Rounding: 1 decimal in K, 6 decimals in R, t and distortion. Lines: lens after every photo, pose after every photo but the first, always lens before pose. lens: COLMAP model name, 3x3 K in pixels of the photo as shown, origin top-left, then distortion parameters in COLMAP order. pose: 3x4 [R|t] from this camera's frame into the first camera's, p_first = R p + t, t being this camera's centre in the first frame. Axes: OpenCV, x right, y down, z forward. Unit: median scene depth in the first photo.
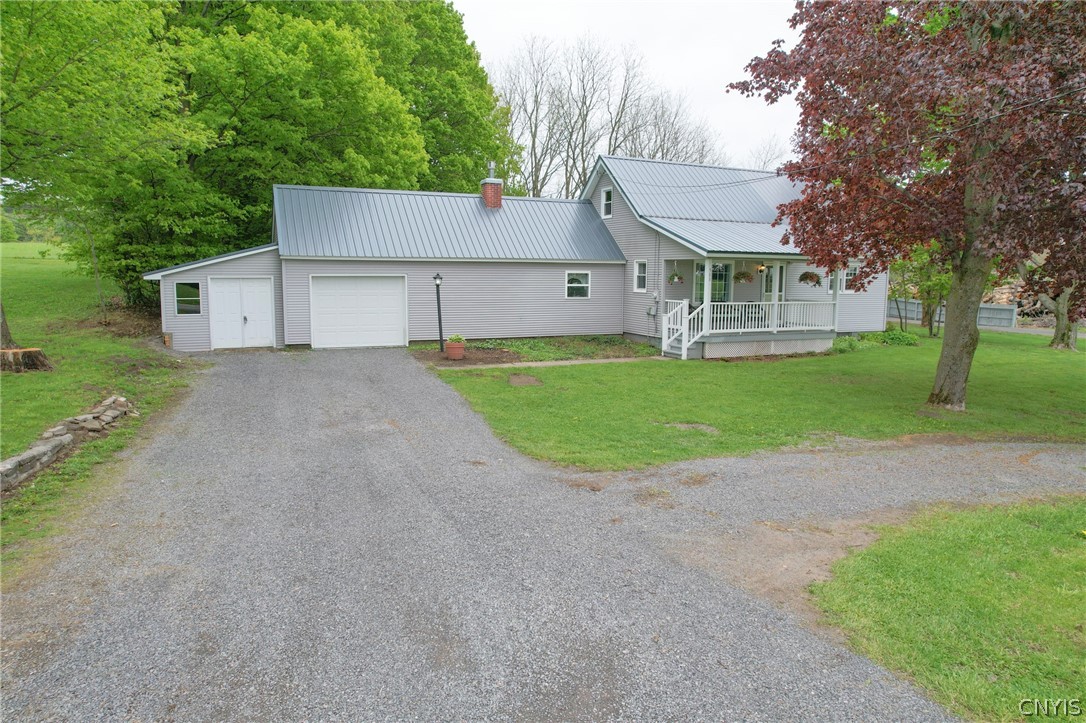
lens RADIAL K [[687.2, 0, 543.0], [0, 687.2, 361.5], [0, 0, 1]] dist [-0.043724, 0.001844]
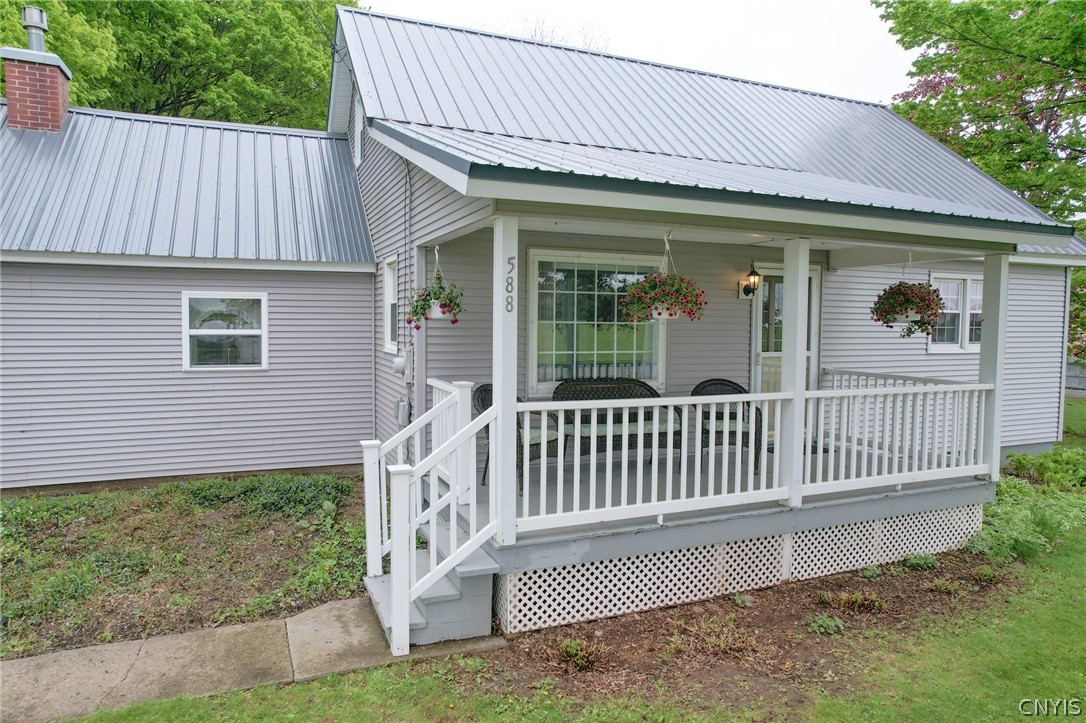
lens RADIAL K [[687.2, 0, 543.0], [0, 687.2, 361.5], [0, 0, 1]] dist [-0.043724, 0.001844]
pose [[0.999938, 0.000216, -0.011145, 0.233444], [-0.000990, 0.997580, -0.069517, -0.076748], [0.011103, 0.069524, 0.997518, 0.699875]]
